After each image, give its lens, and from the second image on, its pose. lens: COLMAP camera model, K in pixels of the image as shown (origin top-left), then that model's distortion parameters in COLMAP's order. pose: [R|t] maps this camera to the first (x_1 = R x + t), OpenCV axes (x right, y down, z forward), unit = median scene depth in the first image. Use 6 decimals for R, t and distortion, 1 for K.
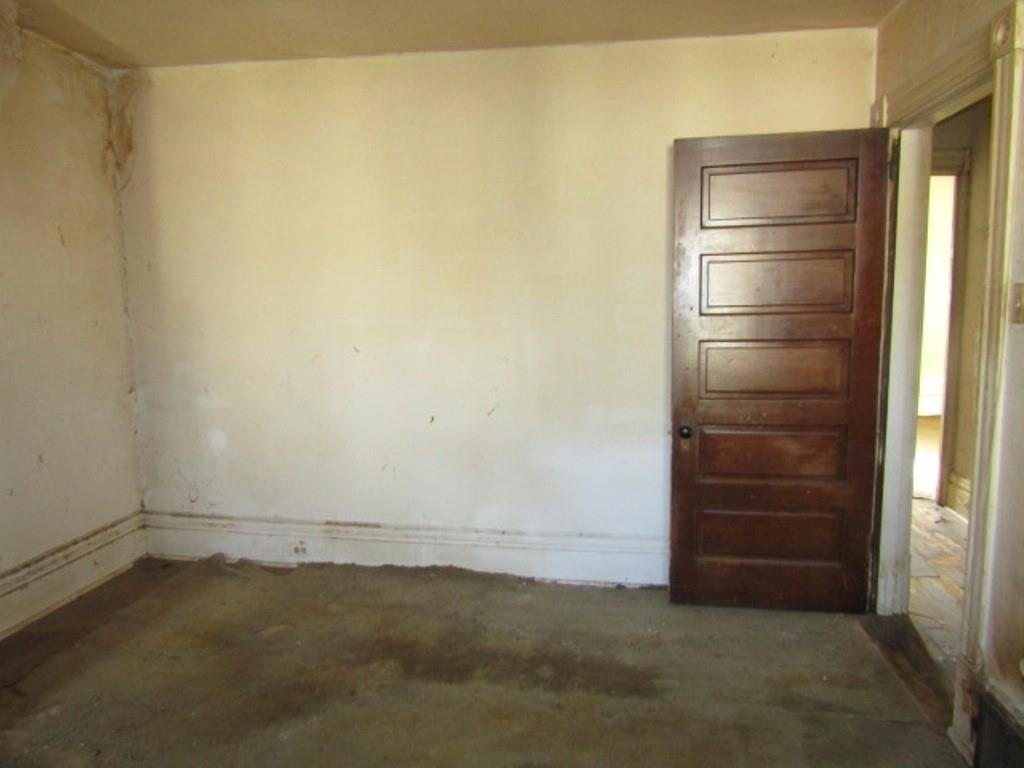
lens RADIAL K [[724.7, 0, 511.0], [0, 724.7, 382.1], [0, 0, 1]] dist [-0.016725, 0.007598]
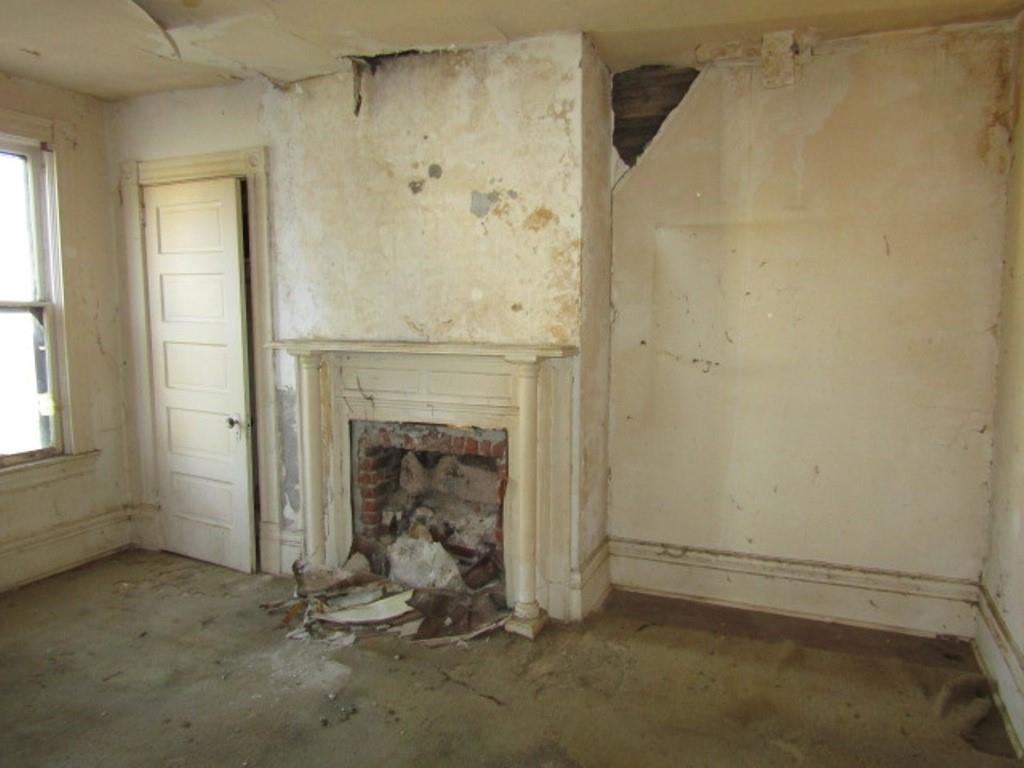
lens RADIAL K [[724.7, 0, 511.1], [0, 724.7, 387.4], [0, 0, 1]] dist [-0.016725, 0.007598]
pose [[-0.249050, 0.117125, -0.961382, 0.385839], [-0.112848, 0.982389, 0.148919, -0.102029], [0.961894, 0.145579, -0.231447, 0.745359]]
